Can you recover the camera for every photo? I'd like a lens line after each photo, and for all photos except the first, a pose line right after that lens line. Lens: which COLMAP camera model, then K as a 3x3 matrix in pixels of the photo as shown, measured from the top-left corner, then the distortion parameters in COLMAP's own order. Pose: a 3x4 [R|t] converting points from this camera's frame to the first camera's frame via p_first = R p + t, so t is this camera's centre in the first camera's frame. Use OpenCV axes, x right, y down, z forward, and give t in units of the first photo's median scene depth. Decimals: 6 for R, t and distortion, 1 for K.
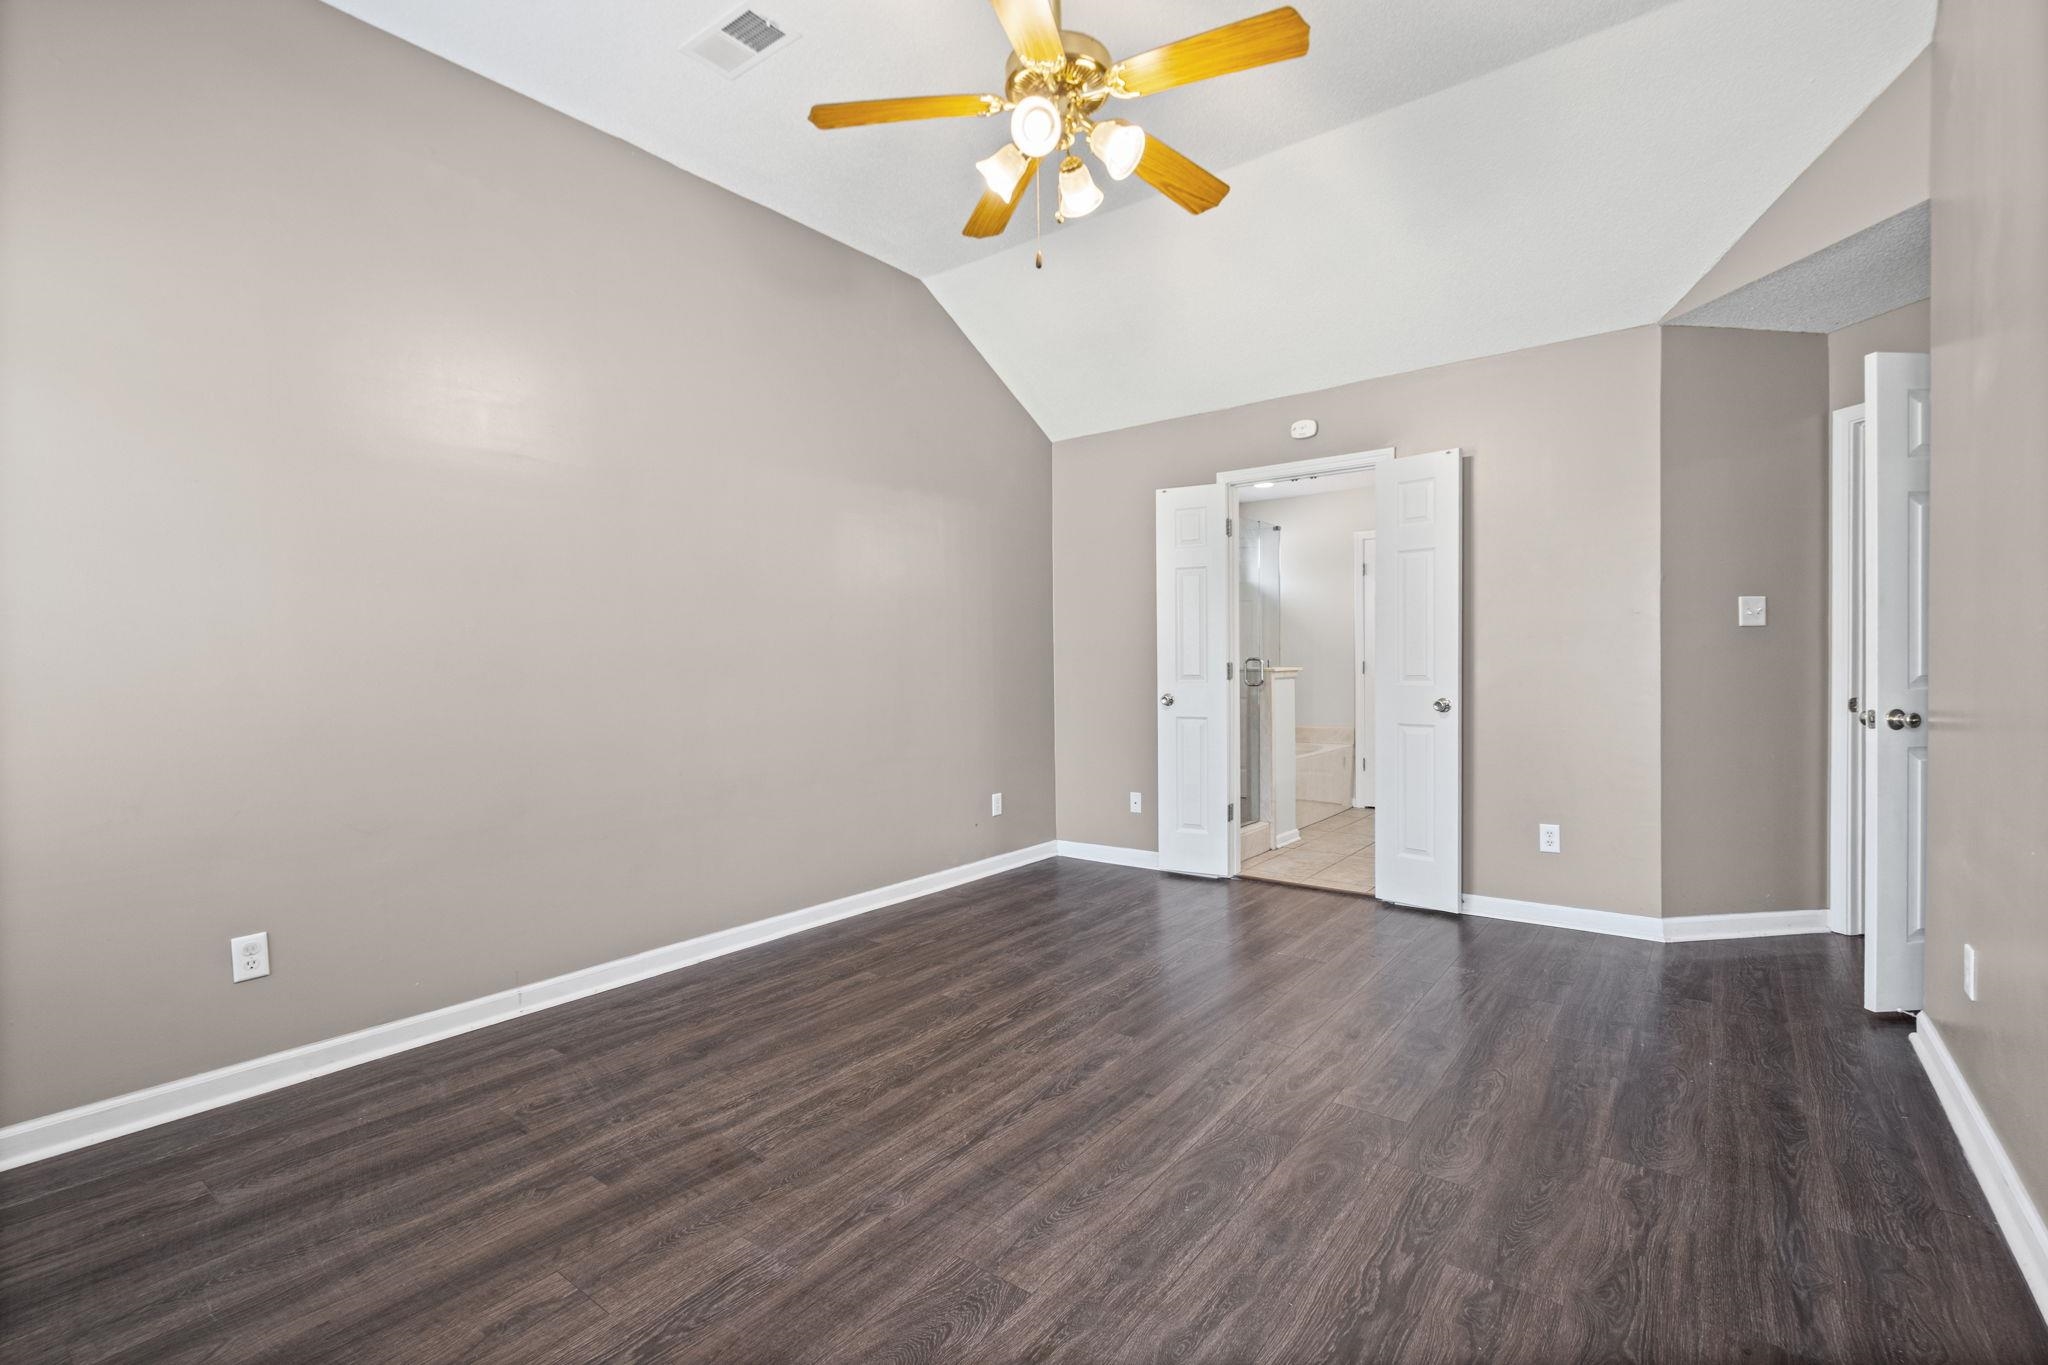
lens RADIAL K [[961.2, 0, 1024.0], [0, 961.2, 682.5], [0, 0, 1]] dist [0.000127, -0.000317]
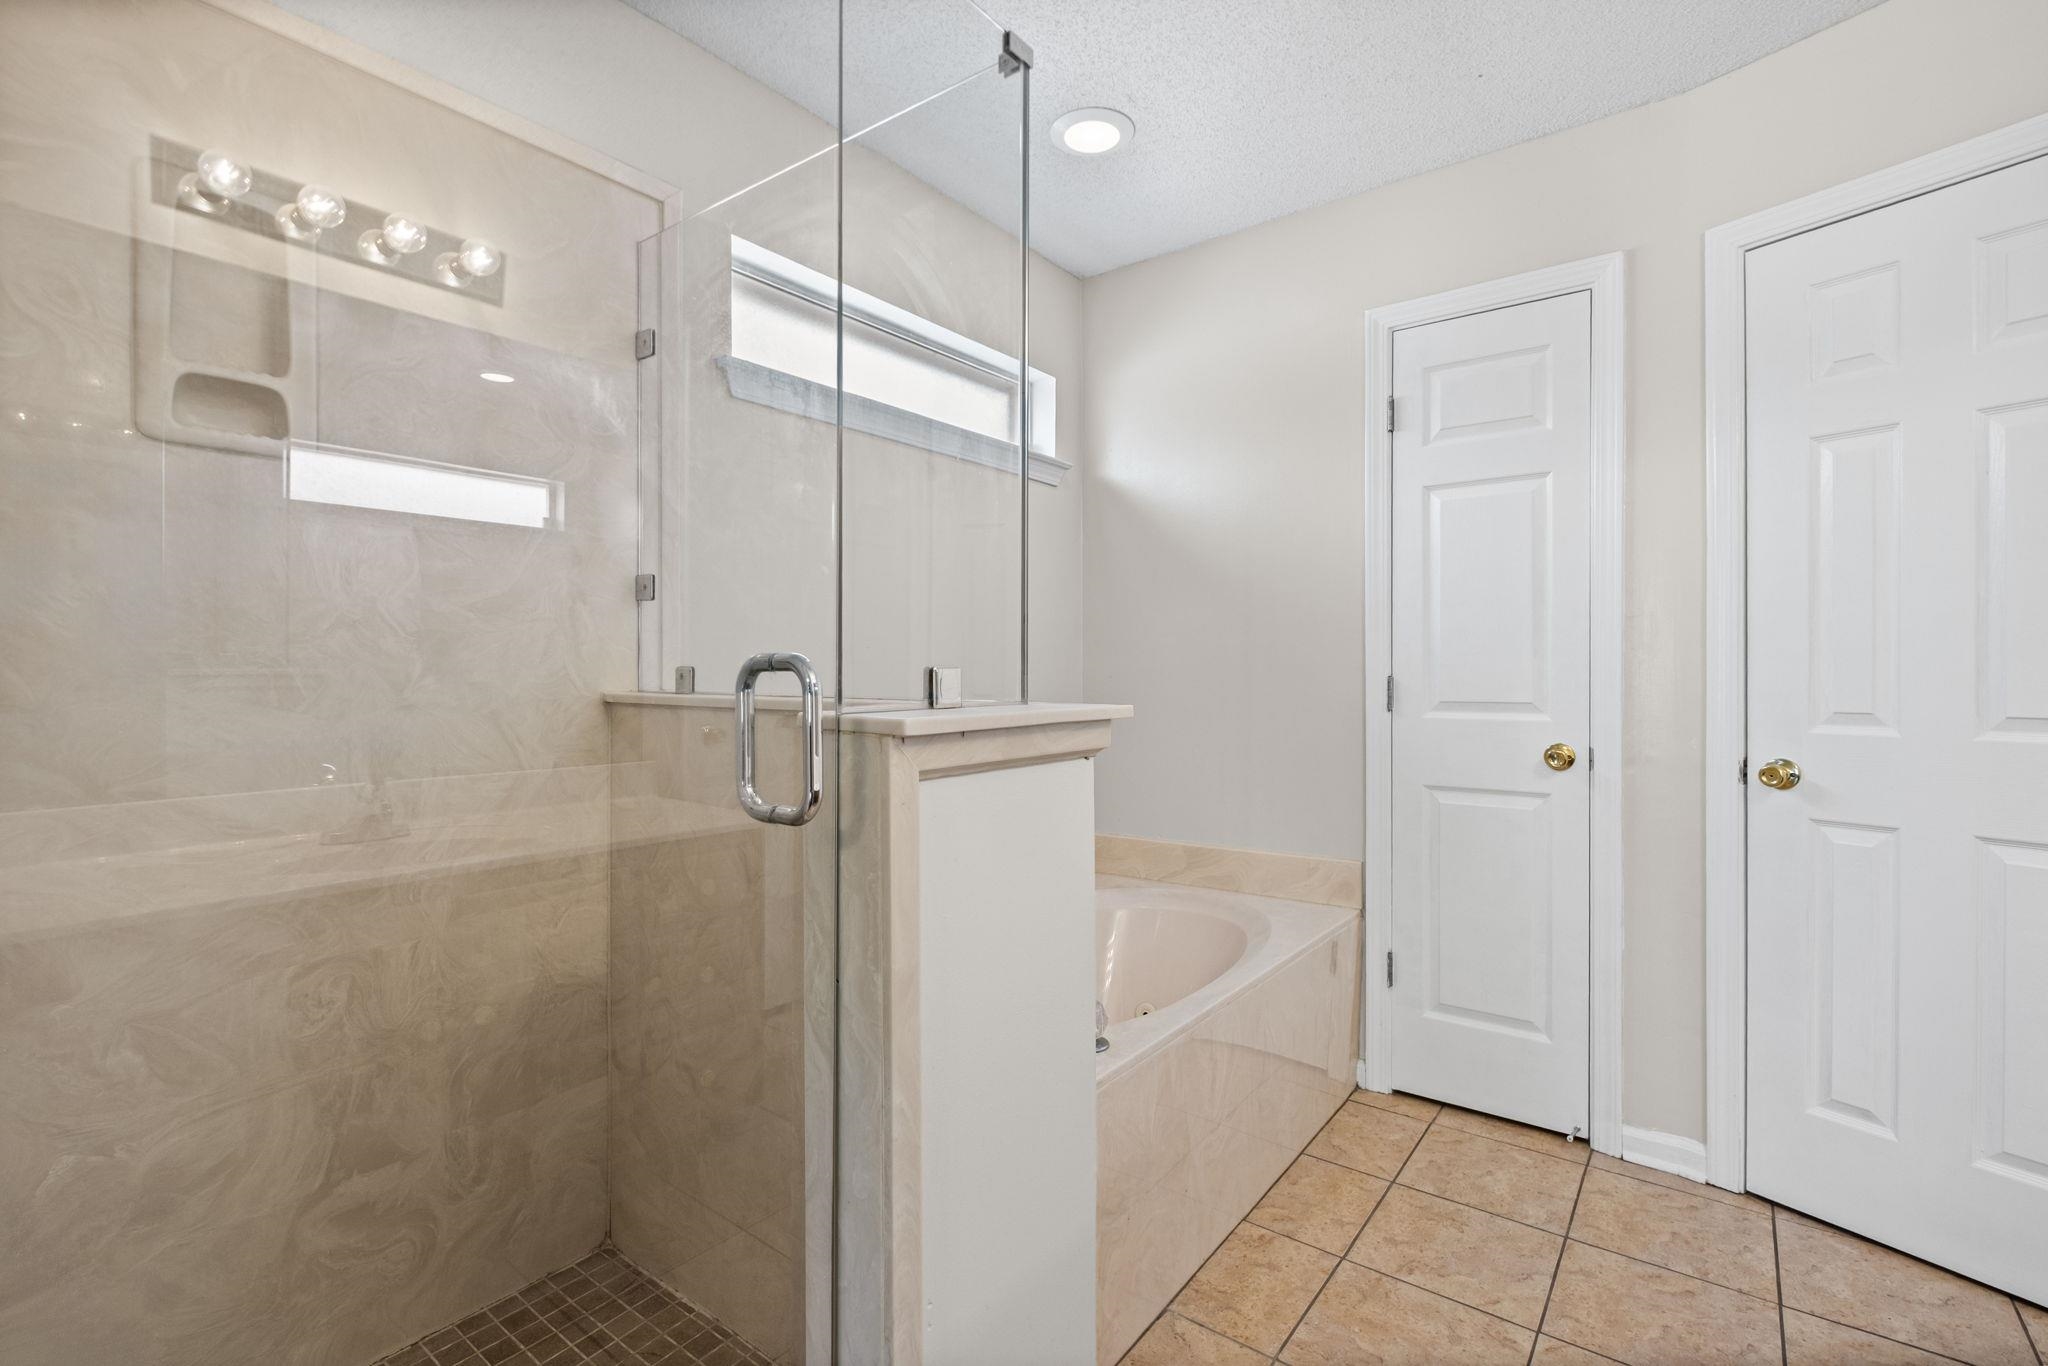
lens RADIAL K [[934.9, 0, 1021.4], [0, 934.9, 674.6], [0, 0, 1]] dist [0.002553, -0.004075]
pose [[0.998220, 0.006183, -0.059311, 0.237450], [-0.006907, 0.999904, -0.012010, -0.018119], [0.059231, 0.012398, 0.998167, 0.645602]]
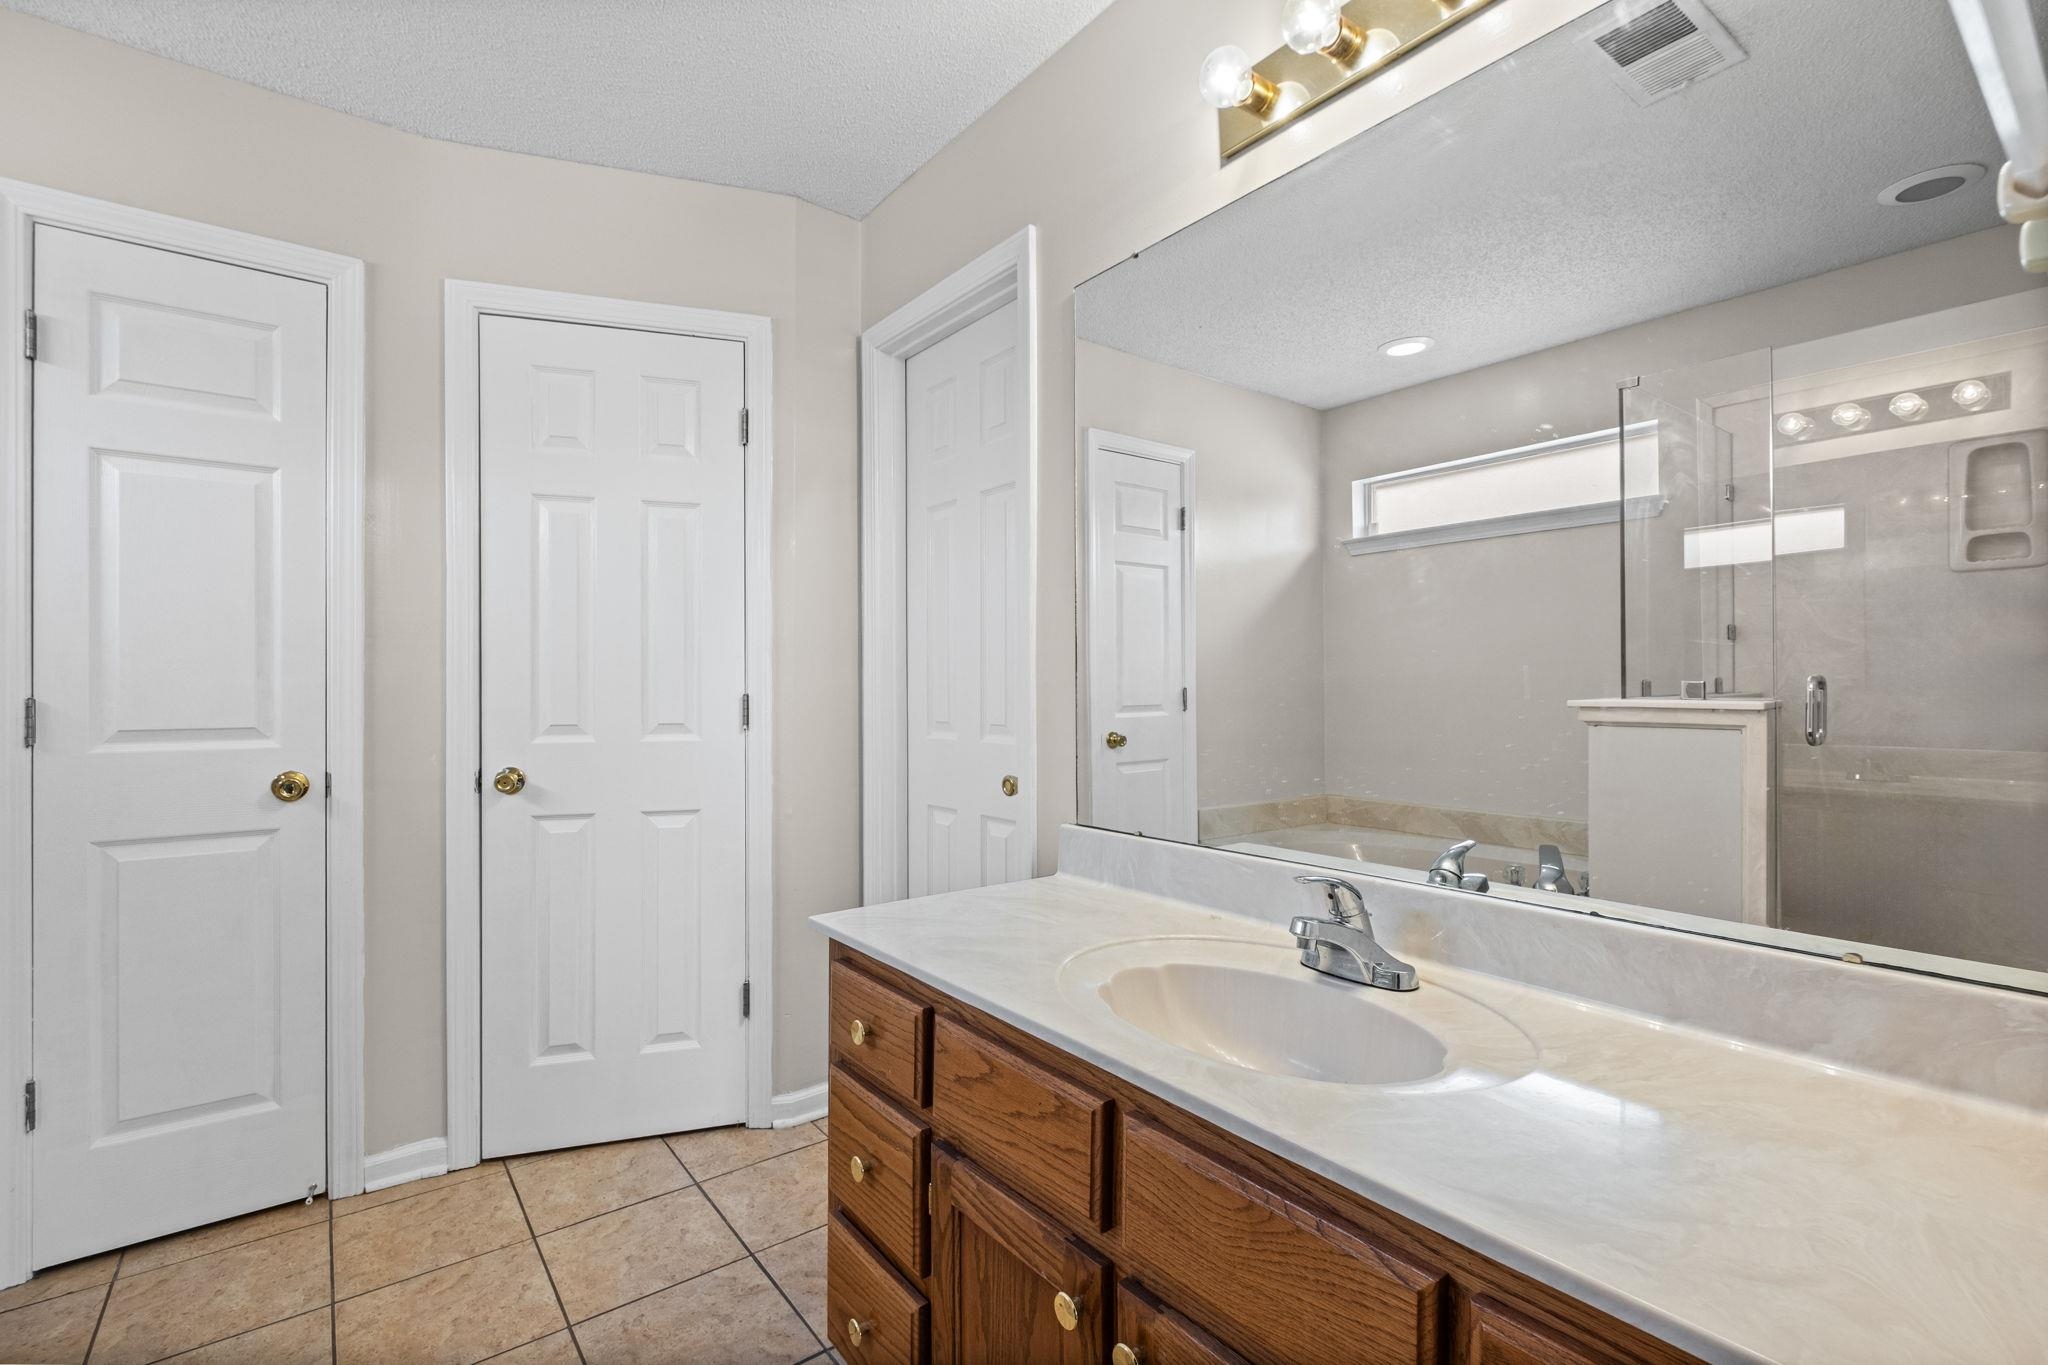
lens RADIAL K [[913.8, 0, 1021.0], [0, 913.8, 687.9], [0, 0, 1]] dist [0.007710, -0.004834]
pose [[0.309807, 0.007960, 0.950766, 0.203469], [0.013059, 0.999835, -0.012626, -0.018922], [-0.950710, 0.016328, 0.309652, 0.672389]]
